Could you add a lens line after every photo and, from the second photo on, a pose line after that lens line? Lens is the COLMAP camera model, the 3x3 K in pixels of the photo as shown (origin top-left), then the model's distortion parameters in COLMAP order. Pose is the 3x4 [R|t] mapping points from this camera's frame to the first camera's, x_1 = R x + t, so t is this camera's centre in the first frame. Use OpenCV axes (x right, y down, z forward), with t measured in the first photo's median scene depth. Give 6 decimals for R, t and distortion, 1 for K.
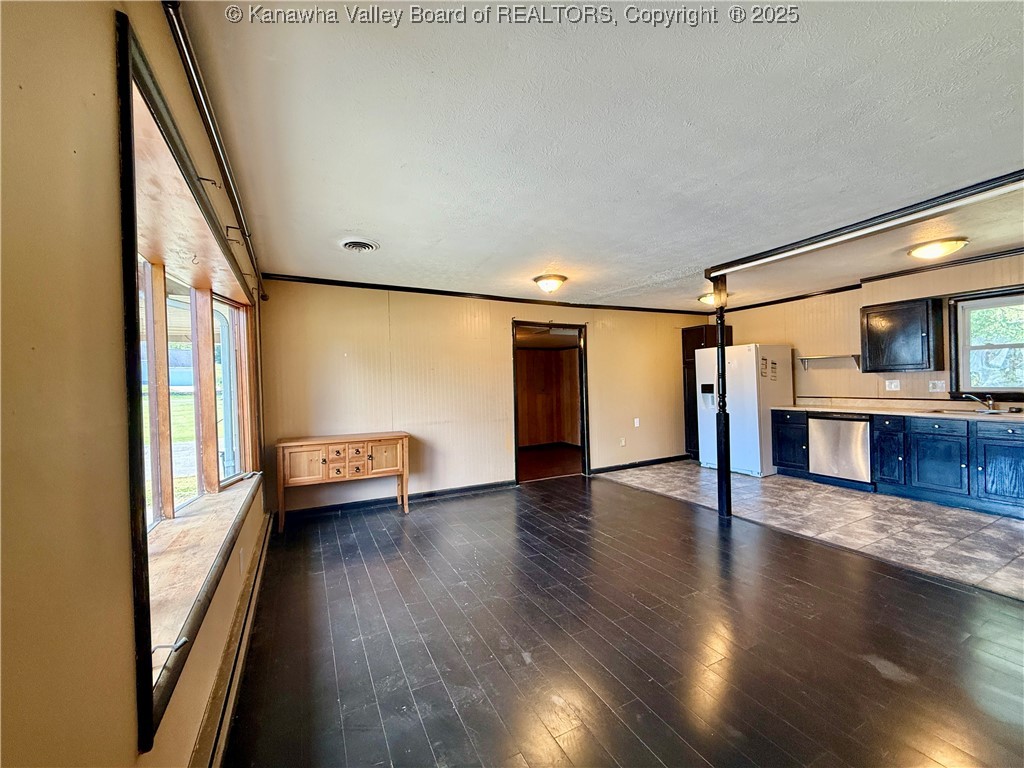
lens RADIAL K [[408.2, 0, 511.7], [0, 408.2, 385.3], [0, 0, 1]] dist [0.000515, -0.000189]
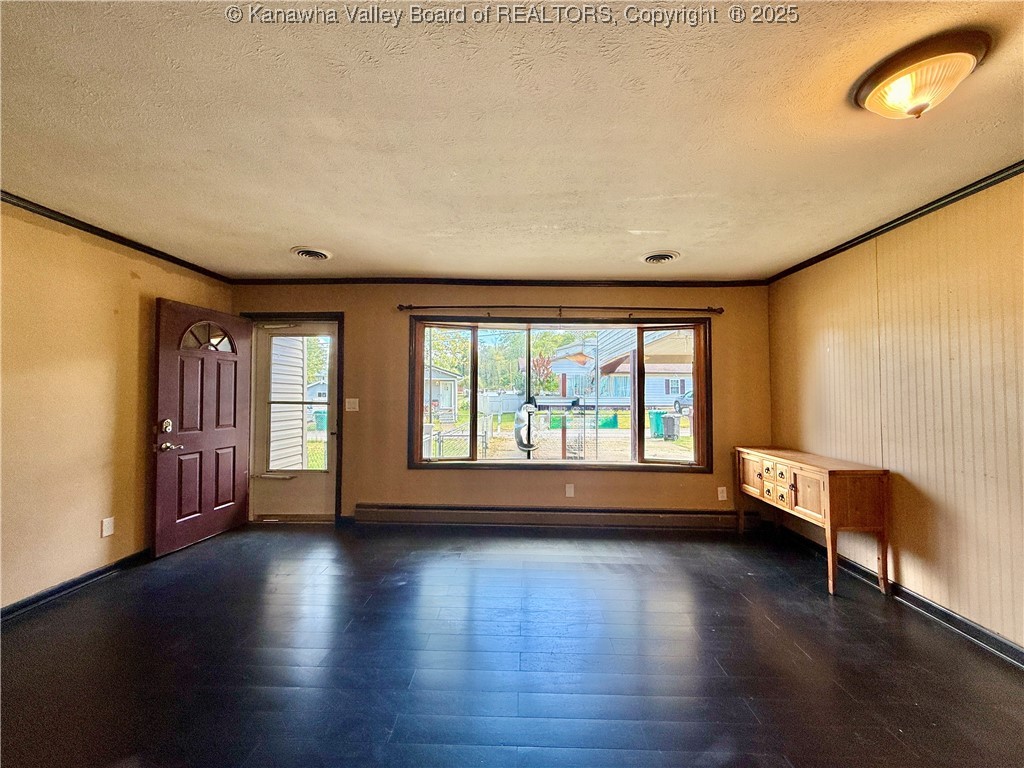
lens RADIAL K [[408.2, 0, 513.2], [0, 408.2, 384.2], [0, 0, 1]] dist [0.000515, -0.000189]
pose [[-0.479604, -0.003274, -0.877479, 0.537231], [0.005133, 0.999965, -0.006536, -0.010601], [0.877470, -0.007639, -0.479571, 0.872926]]
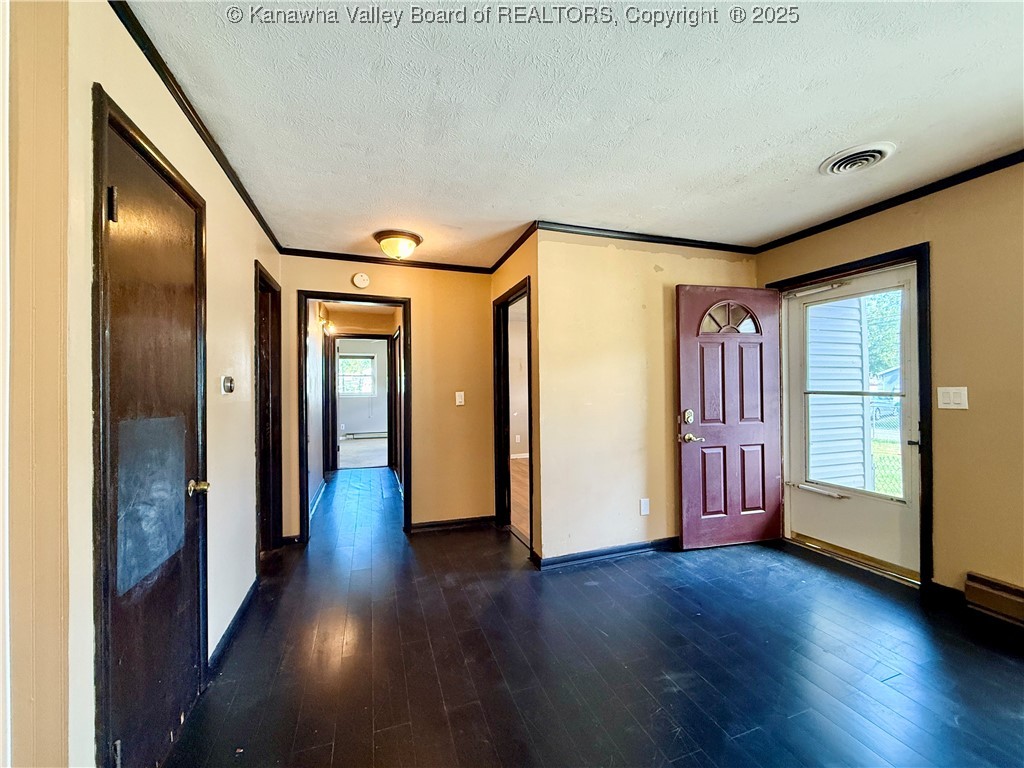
lens RADIAL K [[408.2, 0, 511.3], [0, 408.2, 385.1], [0, 0, 1]] dist [0.000515, -0.000189]
pose [[-0.989611, 0.033005, 0.139928, 0.390296], [0.032985, 0.999453, -0.002462, -0.005667], [-0.139933, 0.002179, -0.990159, 0.712488]]
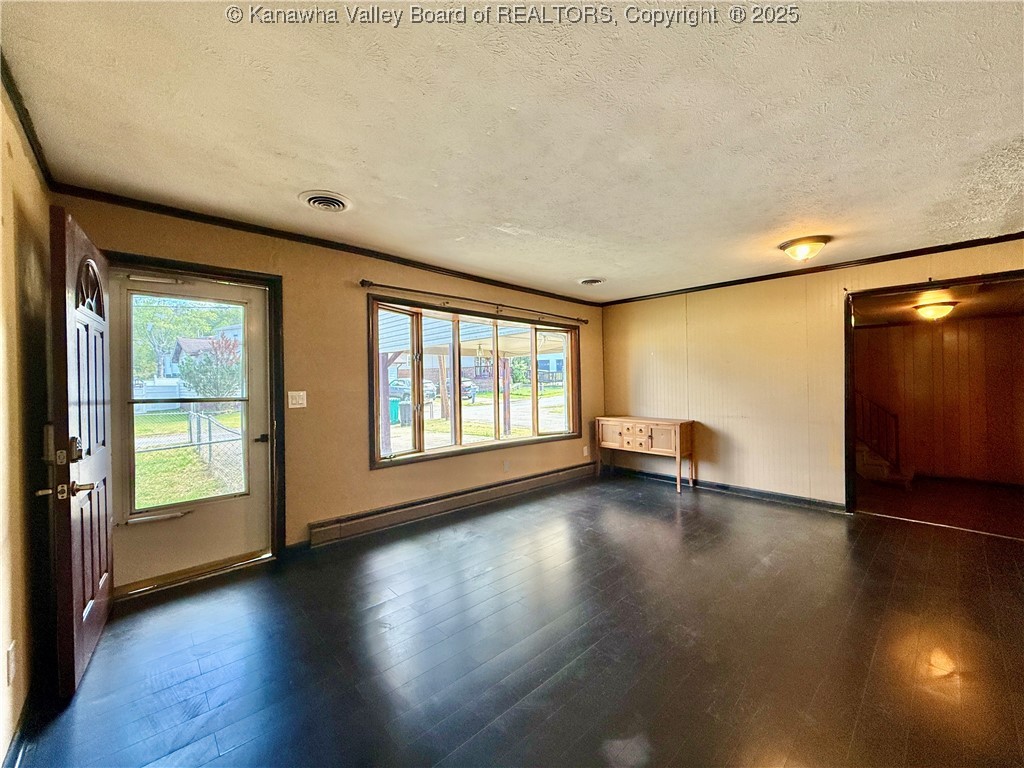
lens RADIAL K [[408.2, 0, 513.9], [0, 408.2, 385.2], [0, 0, 1]] dist [0.000515, -0.000189]
pose [[0.276770, 0.024865, -0.960615, 0.693740], [0.003568, 0.999632, 0.026903, -0.014546], [0.960930, -0.010873, 0.276579, 0.252705]]
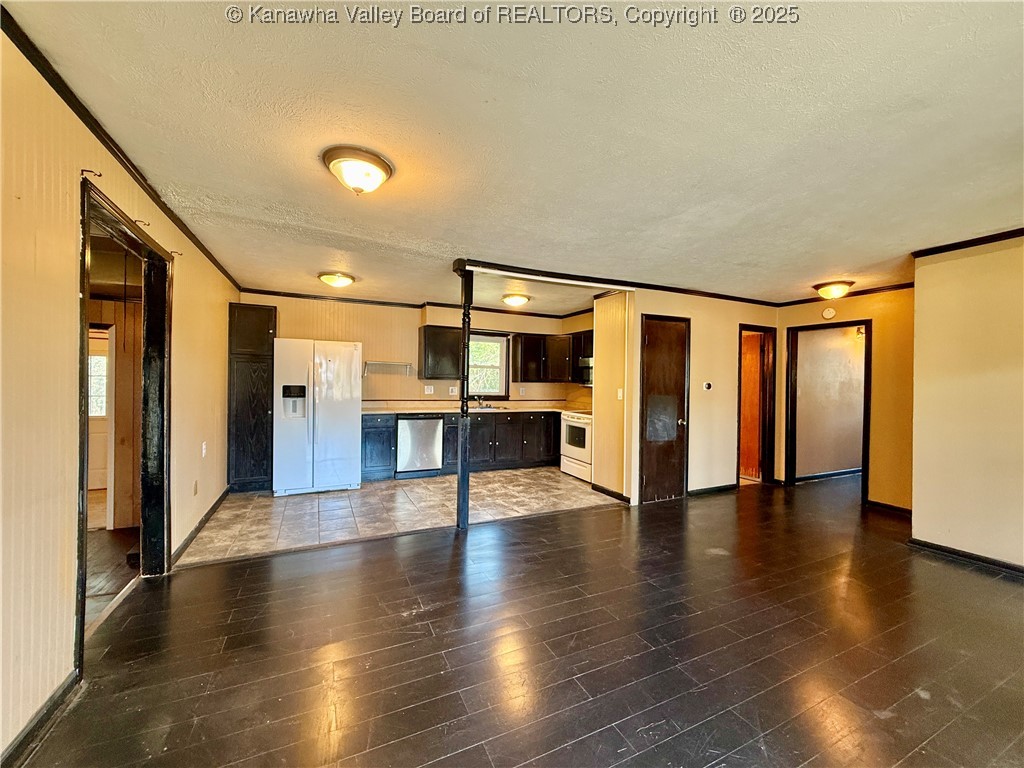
lens RADIAL K [[408.2, 0, 510.4], [0, 408.2, 383.0], [0, 0, 1]] dist [0.000515, -0.000189]
pose [[0.031104, 0.027883, 0.999127, -0.382858], [-0.012833, 0.999540, -0.027495, 0.011862], [-0.999434, -0.011966, 0.031448, 0.799906]]
